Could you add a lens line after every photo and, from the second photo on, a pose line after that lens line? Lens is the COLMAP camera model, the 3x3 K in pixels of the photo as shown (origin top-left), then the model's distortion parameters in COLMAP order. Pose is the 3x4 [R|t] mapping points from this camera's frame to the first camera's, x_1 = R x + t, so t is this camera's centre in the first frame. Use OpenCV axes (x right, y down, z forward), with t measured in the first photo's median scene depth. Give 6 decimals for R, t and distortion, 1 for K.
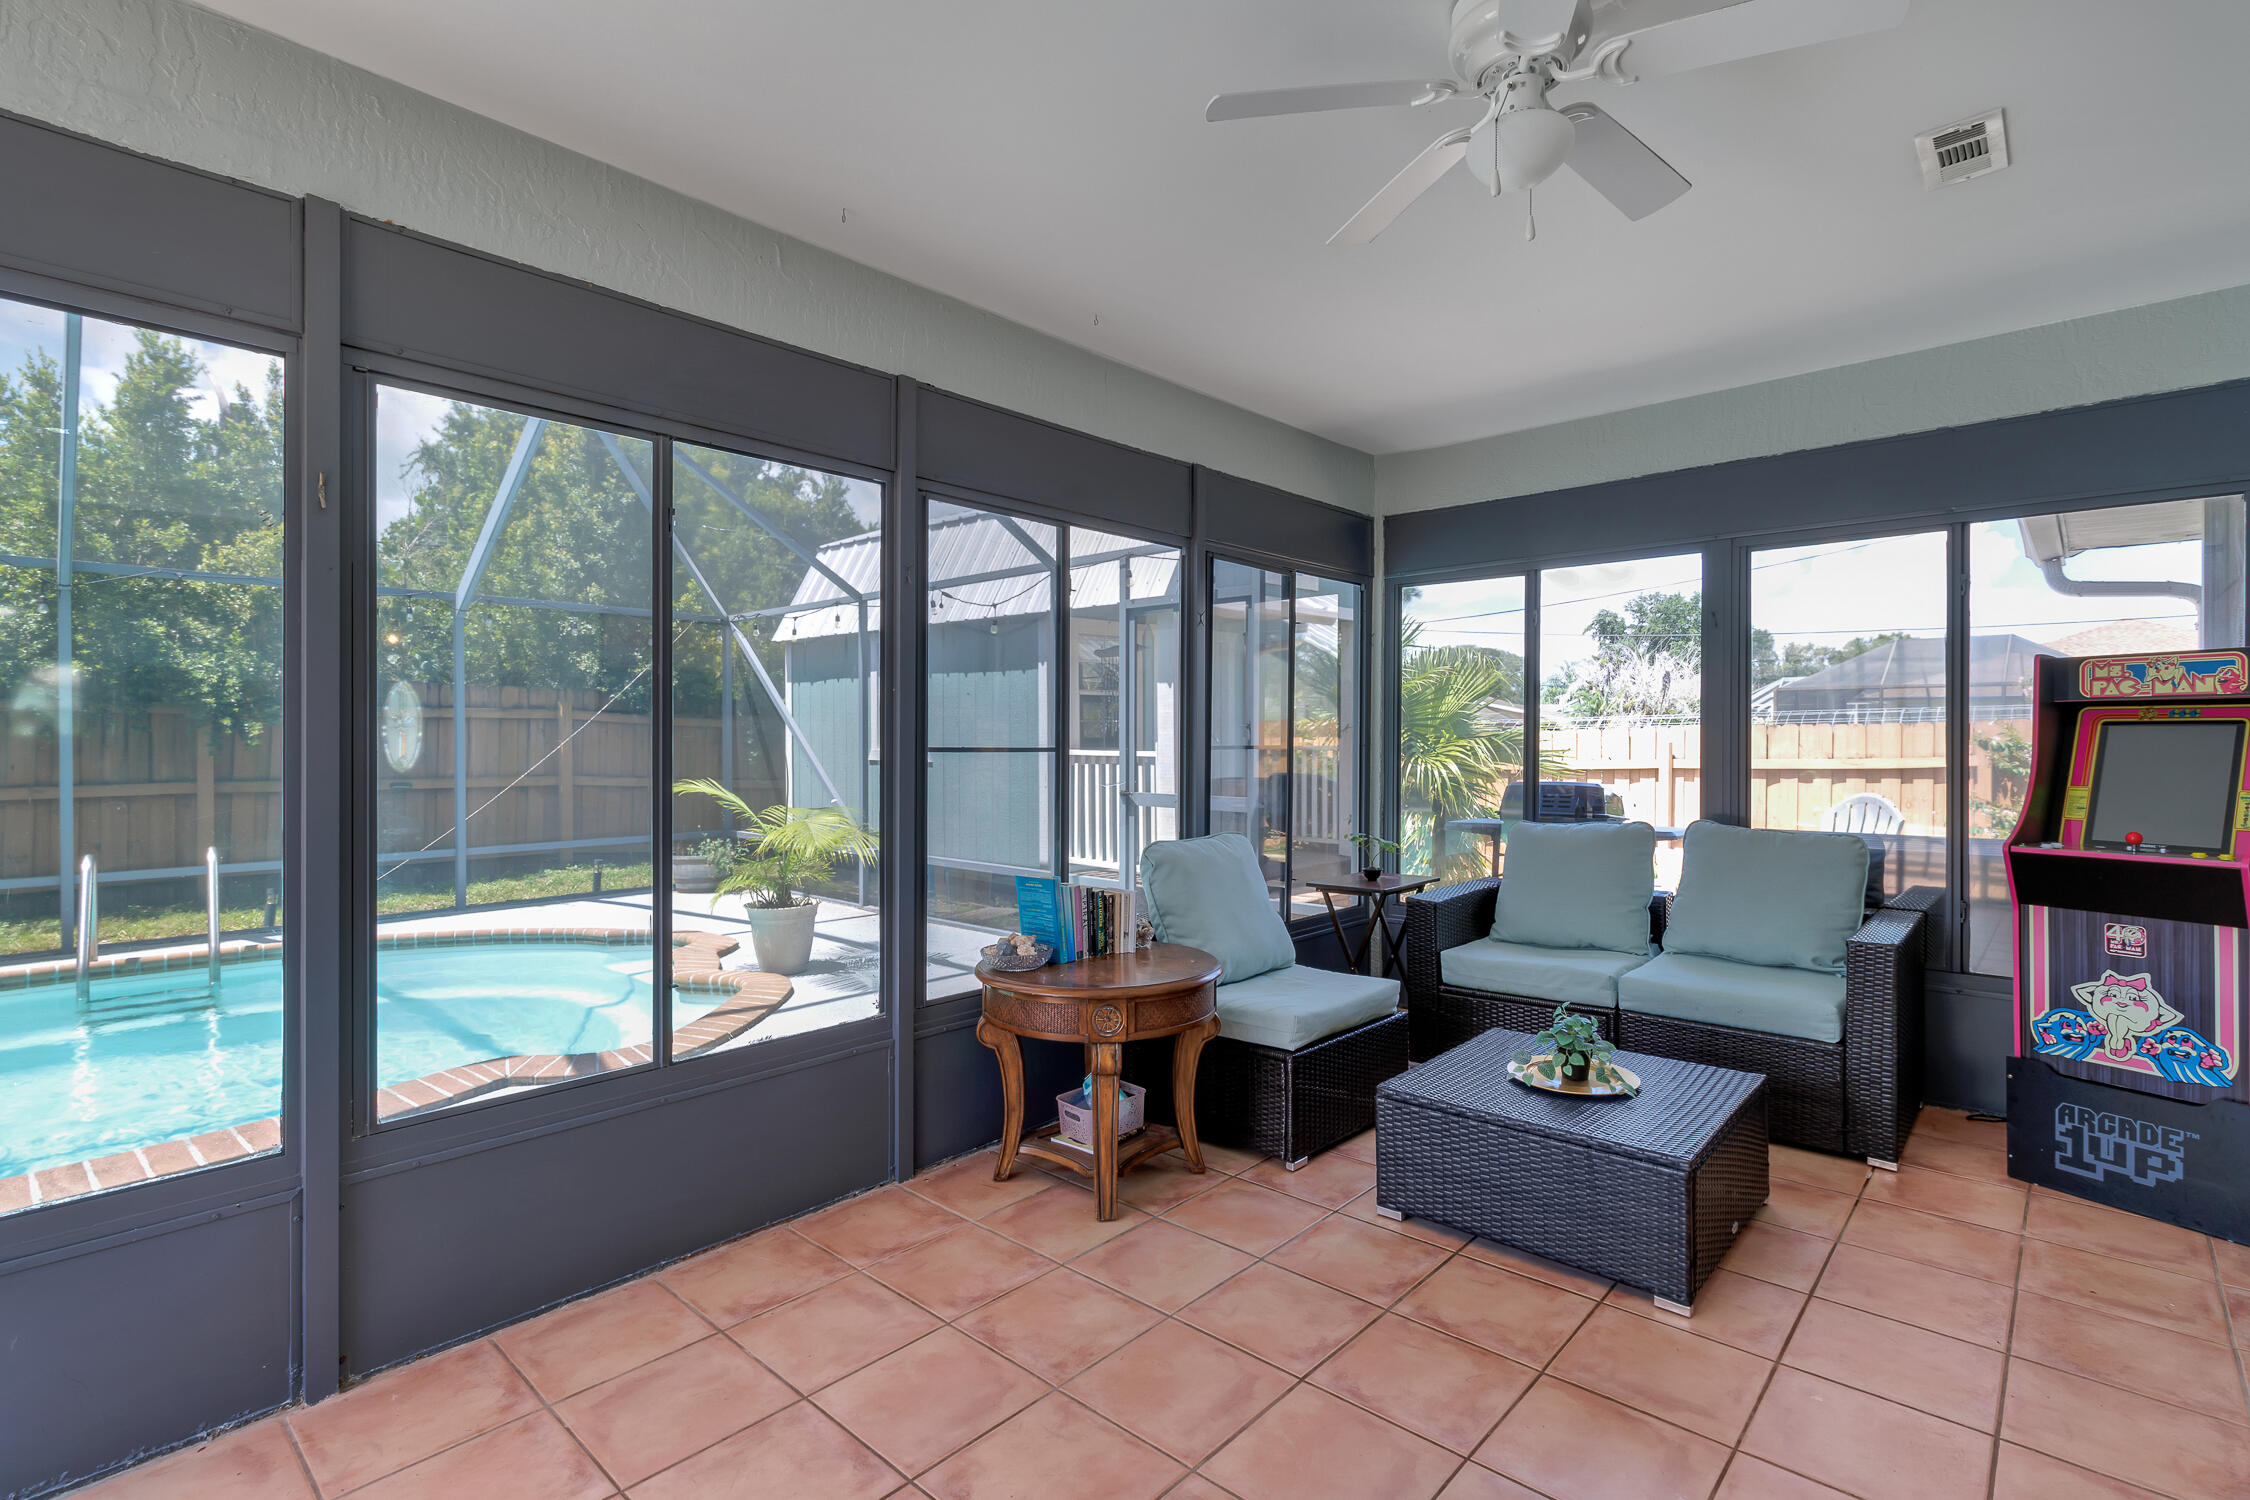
lens RADIAL K [[1061.3, 0, 1144.8], [0, 1061.3, 742.8], [0, 0, 1]] dist [0.002660, 0.000145]
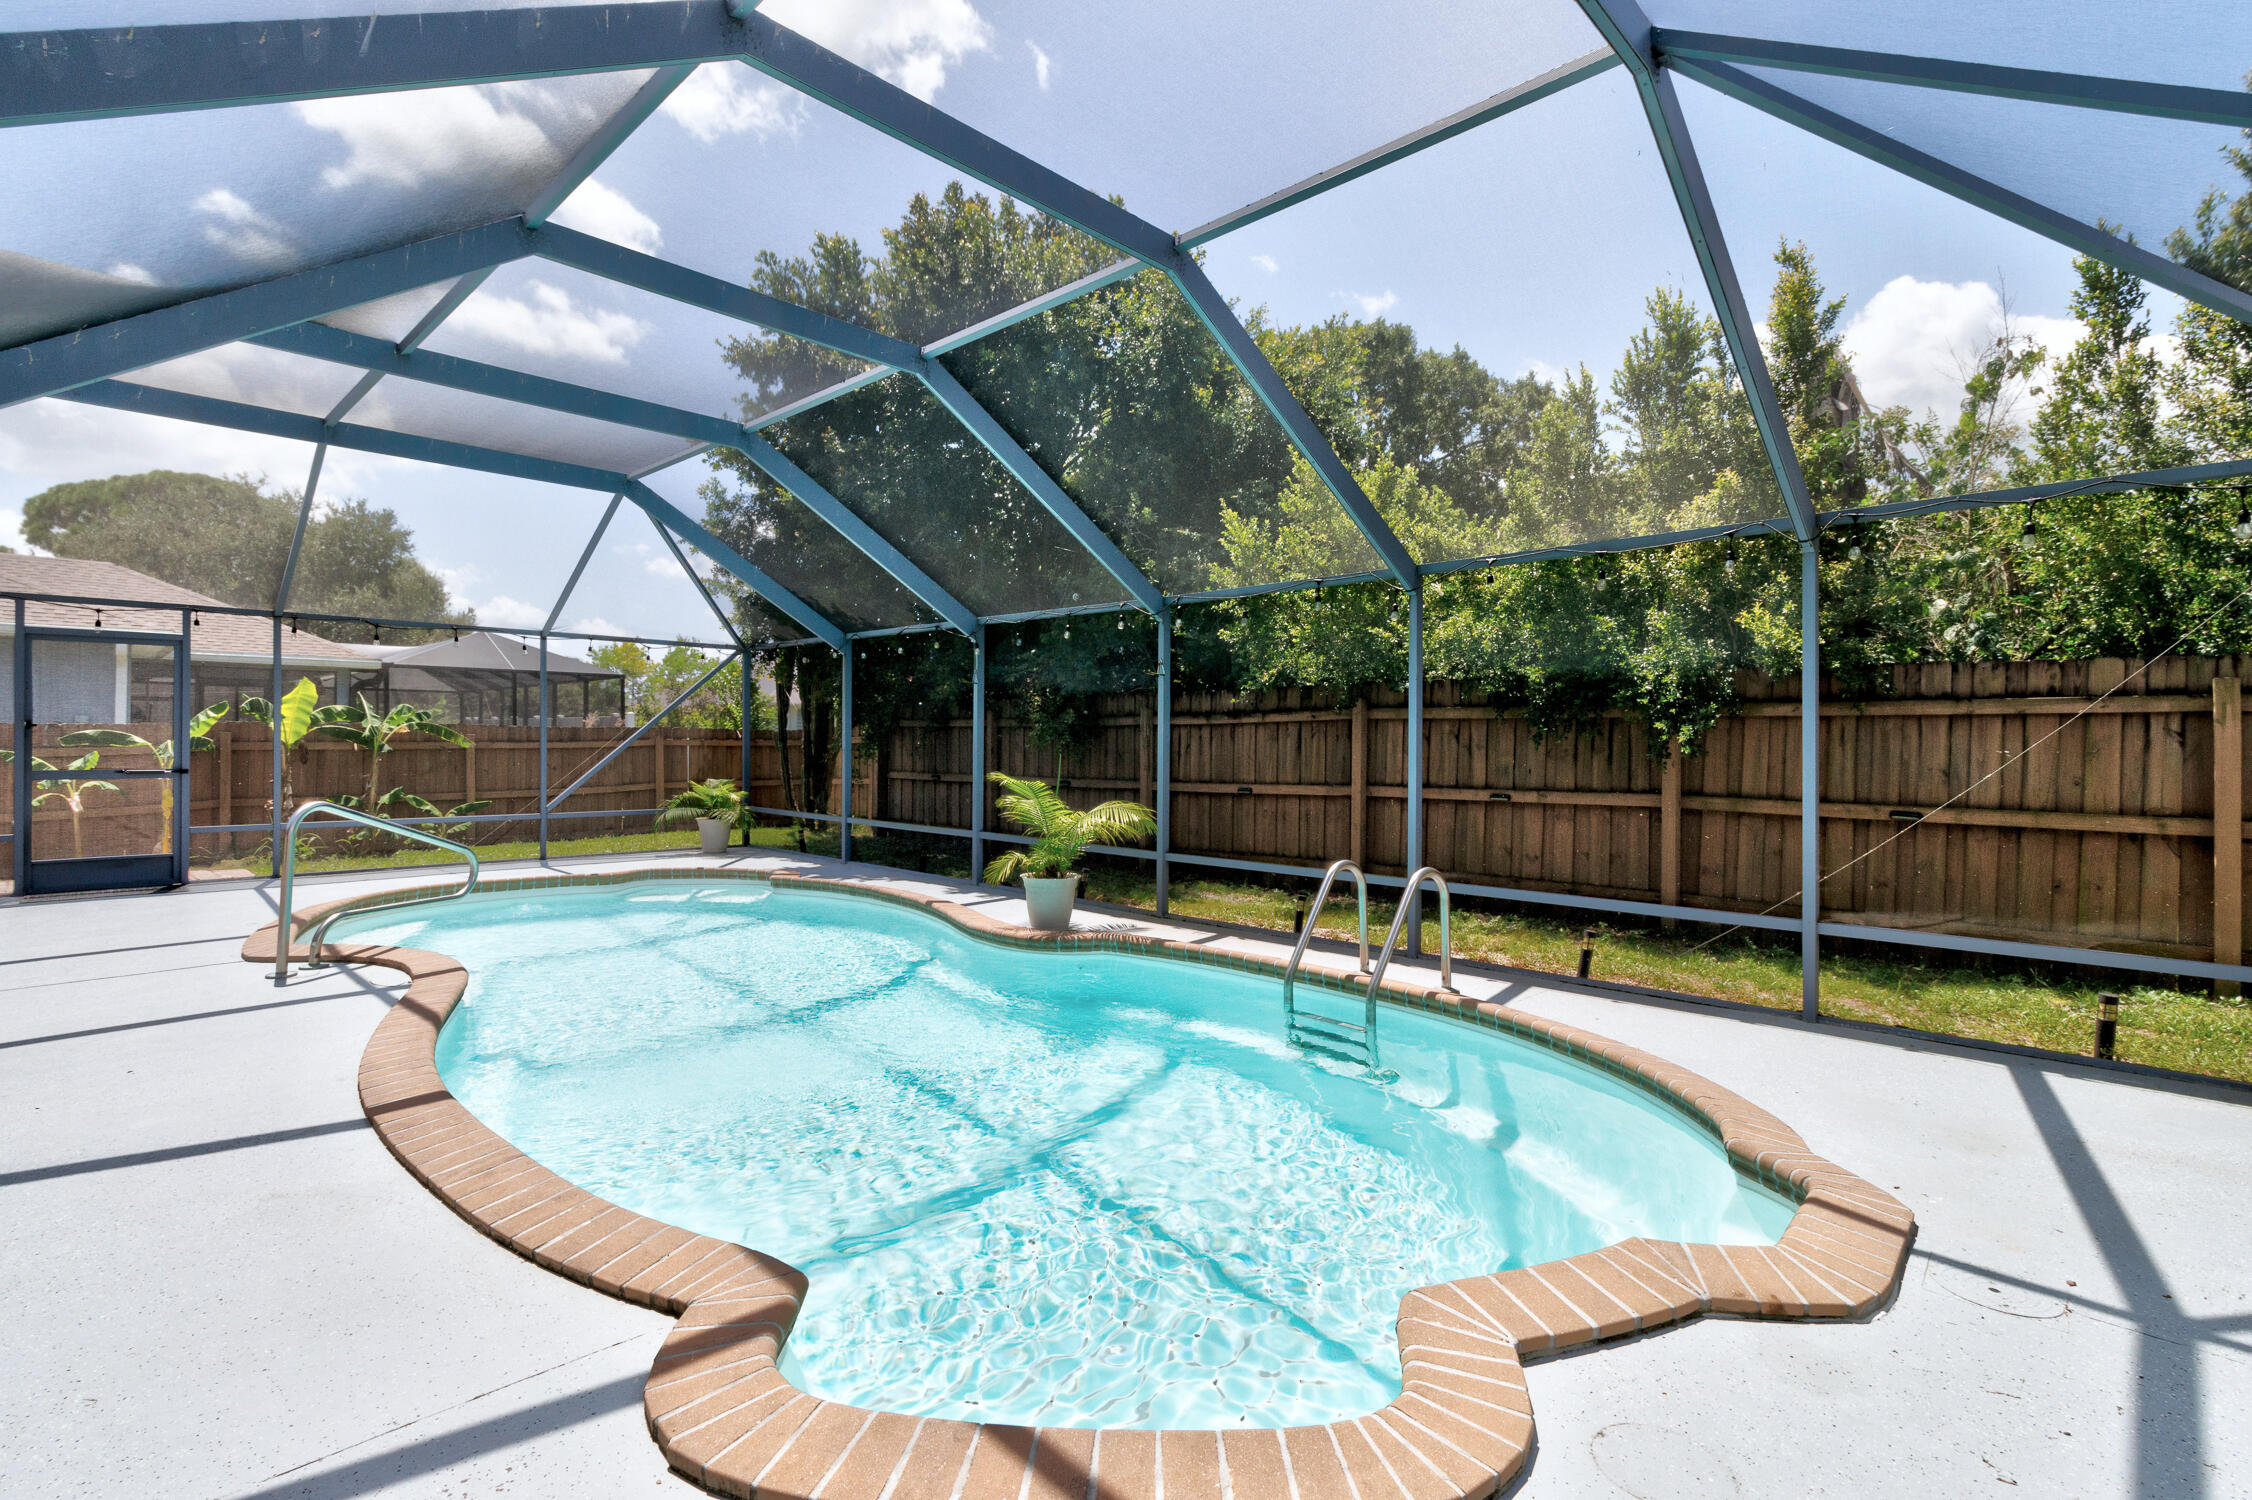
lens RADIAL K [[1059.8, 0, 1126.6], [0, 1059.8, 738.1], [0, 0, 1]] dist [0.001907, -0.000061]
pose [[-0.052654, -0.003073, -0.998608, 0.017527], [-0.013760, 0.999903, -0.002351, -0.004181], [0.998518, 0.013618, -0.052691, 1.552687]]
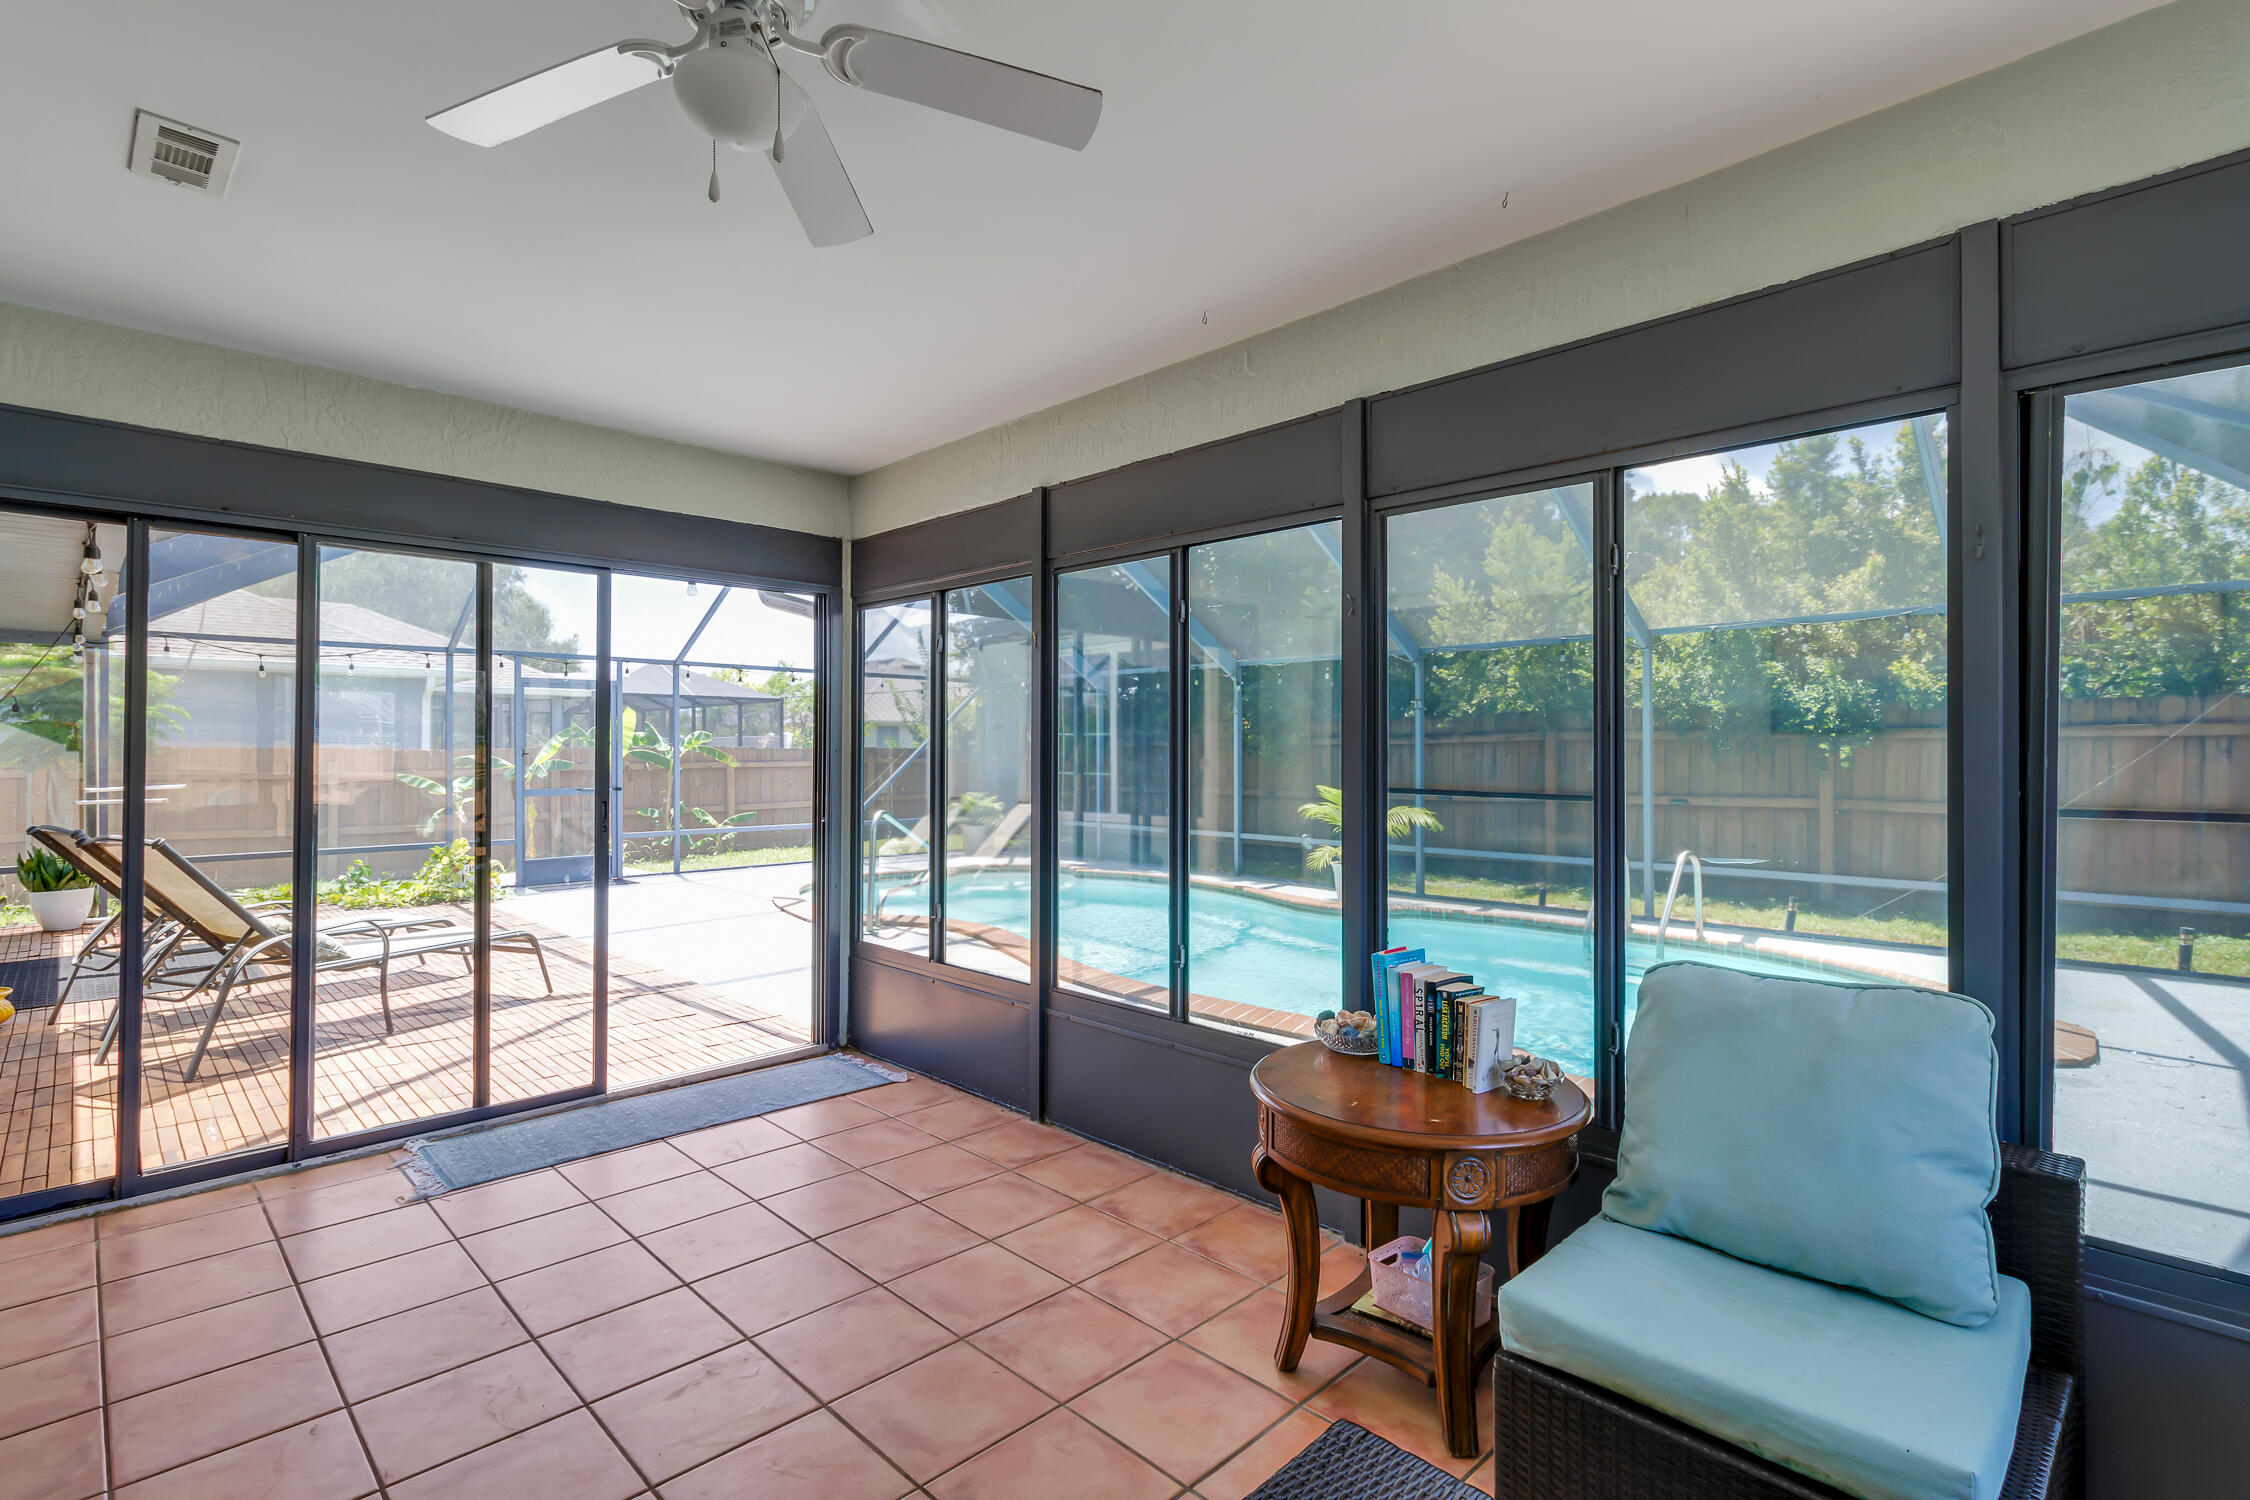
lens RADIAL K [[1051.2, 0, 1127.9], [0, 1051.2, 743.2], [0, 0, 1]] dist [0.001597, 0.000147]
pose [[-0.056173, -0.007443, -0.998393, 0.712273], [-0.005527, 0.999959, -0.007143, -0.026552], [0.998406, 0.005116, -0.056212, 0.830789]]
